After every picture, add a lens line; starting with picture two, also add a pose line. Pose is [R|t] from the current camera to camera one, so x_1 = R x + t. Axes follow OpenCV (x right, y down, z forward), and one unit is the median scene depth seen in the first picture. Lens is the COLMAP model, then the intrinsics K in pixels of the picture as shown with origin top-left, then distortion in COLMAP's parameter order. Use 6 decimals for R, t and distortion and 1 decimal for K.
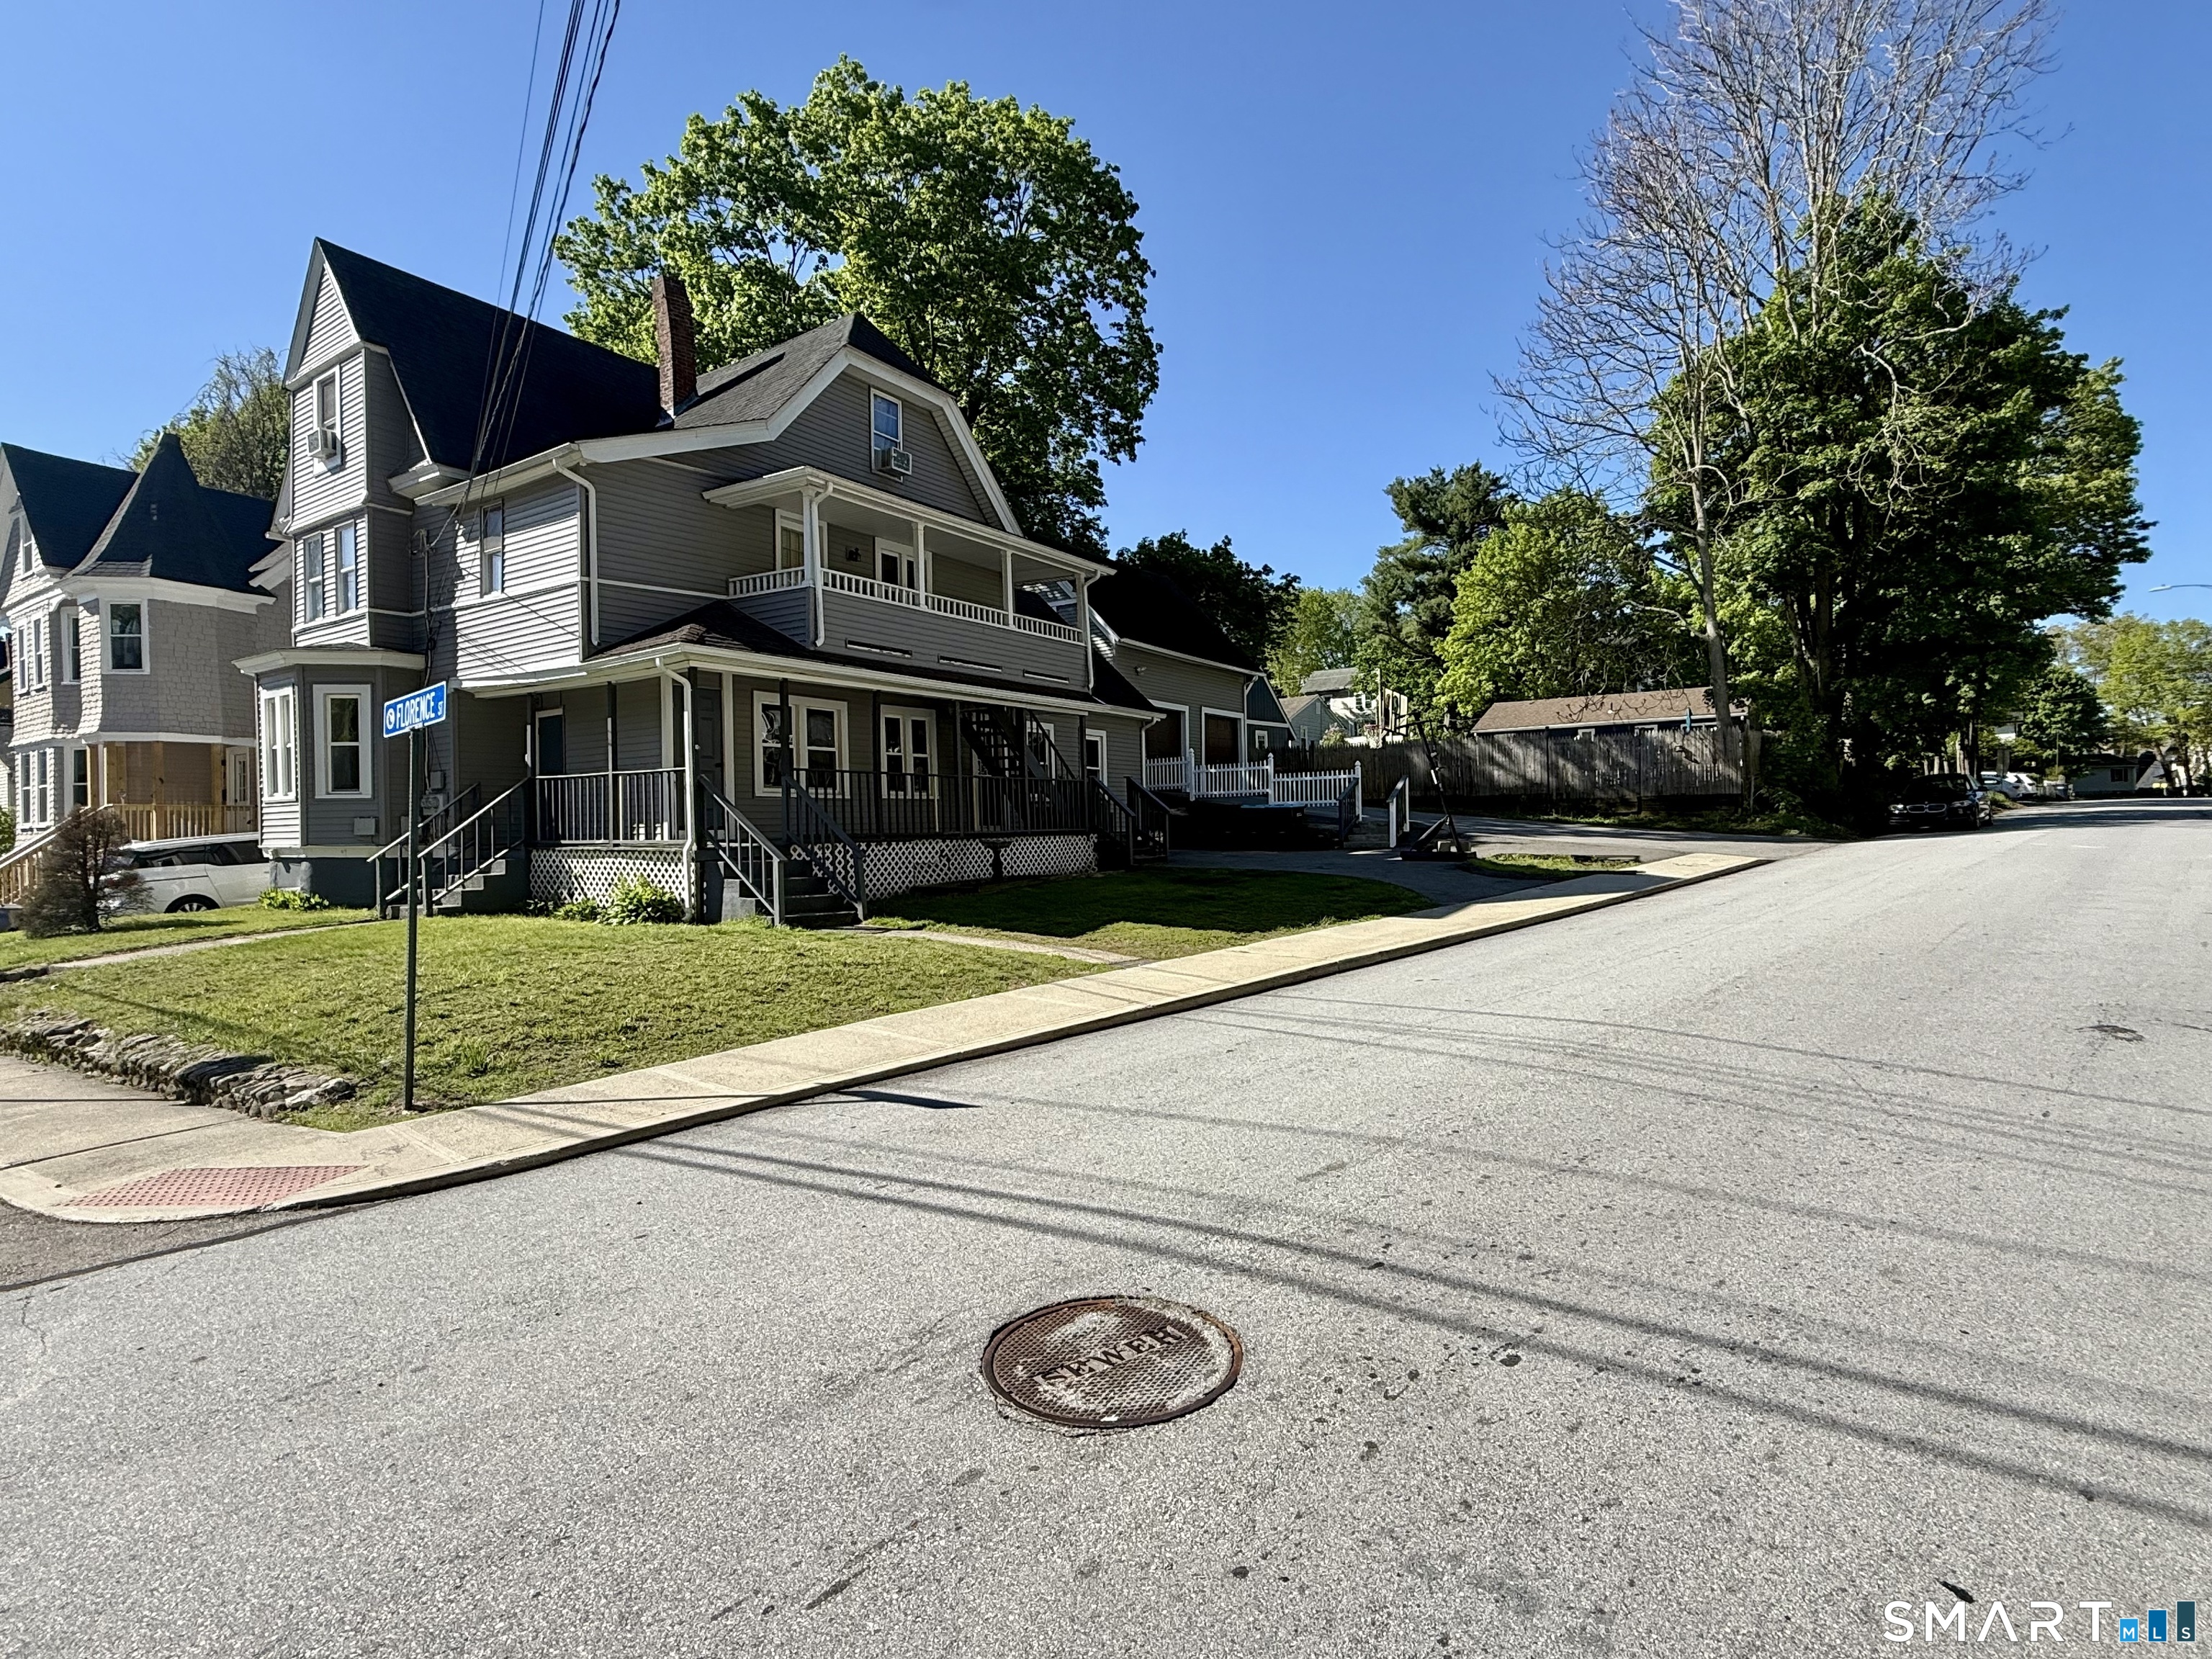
lens RADIAL K [[1132.9, 0, 1106.0], [0, 1132.9, 829.5], [0, 0, 1]] dist [-0.001636, -0.000133]
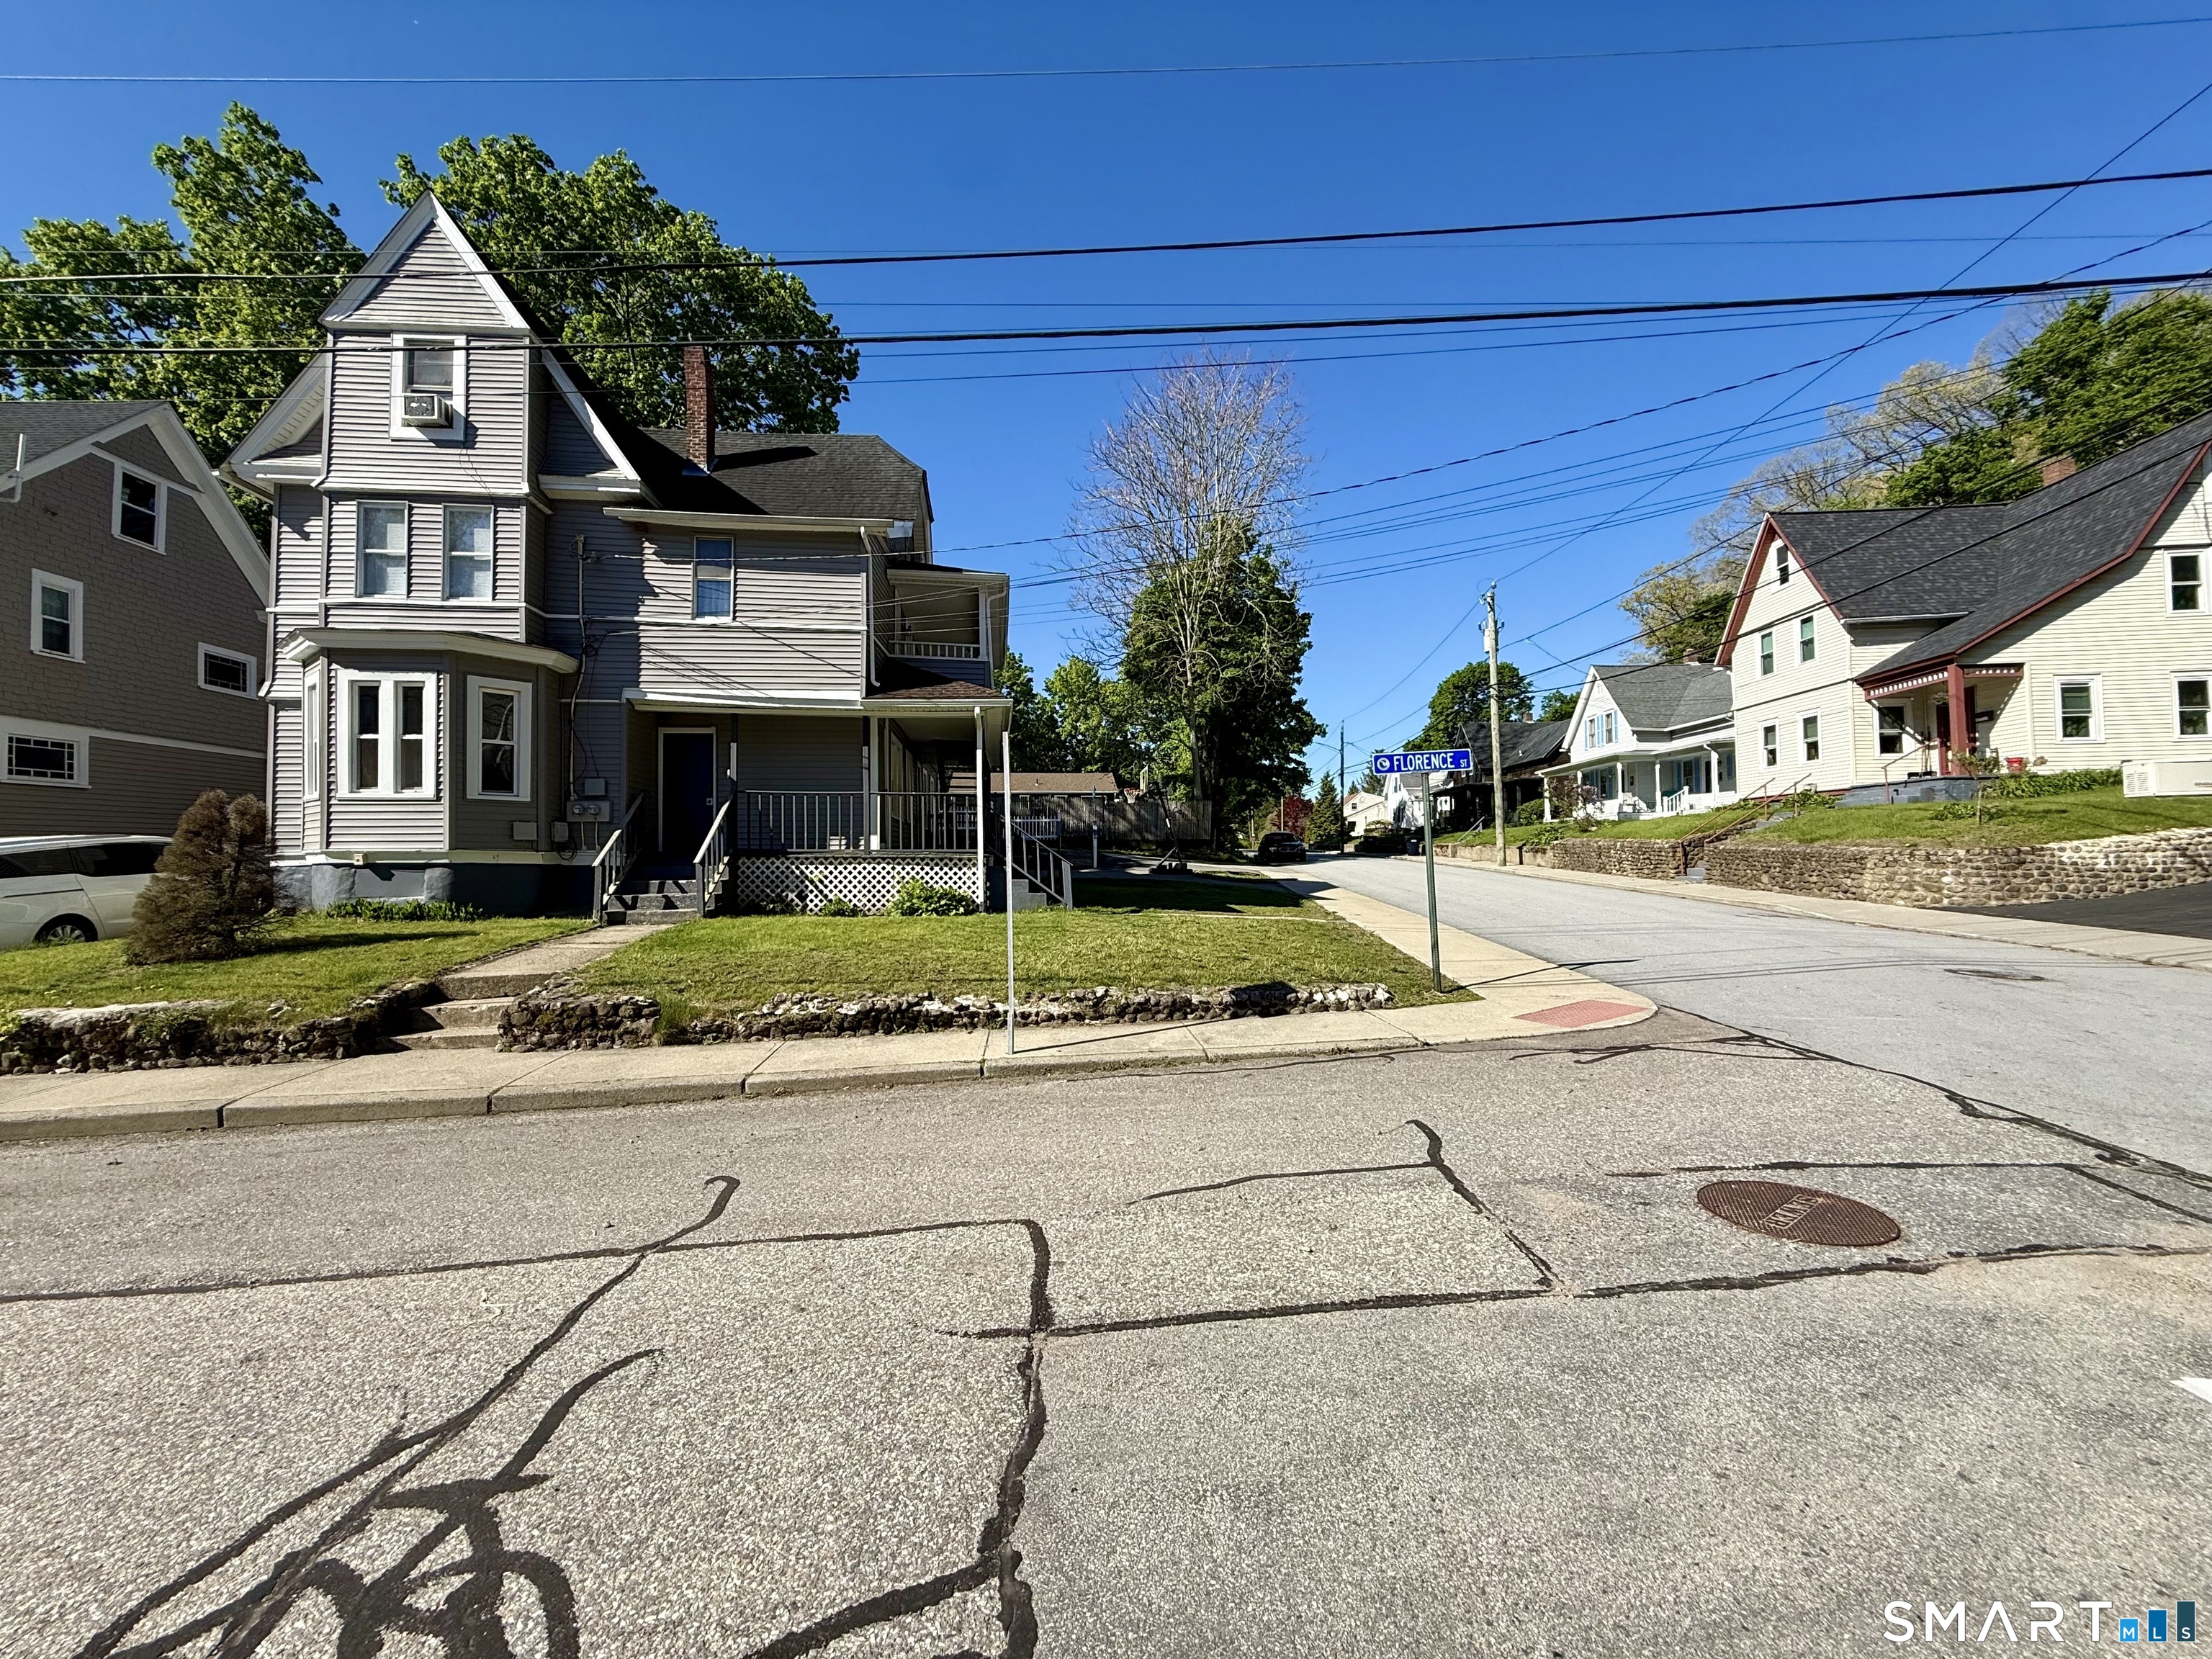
lens RADIAL K [[876.3, 0, 1106.0], [0, 876.3, 829.5], [0, 0, 1]] dist [0.000101, -0.000407]
pose [[0.753625, 0.034256, 0.656411, -0.776160], [-0.008630, 0.999071, -0.042230, 0.023338], [-0.657248, 0.026160, 0.753220, 0.127278]]
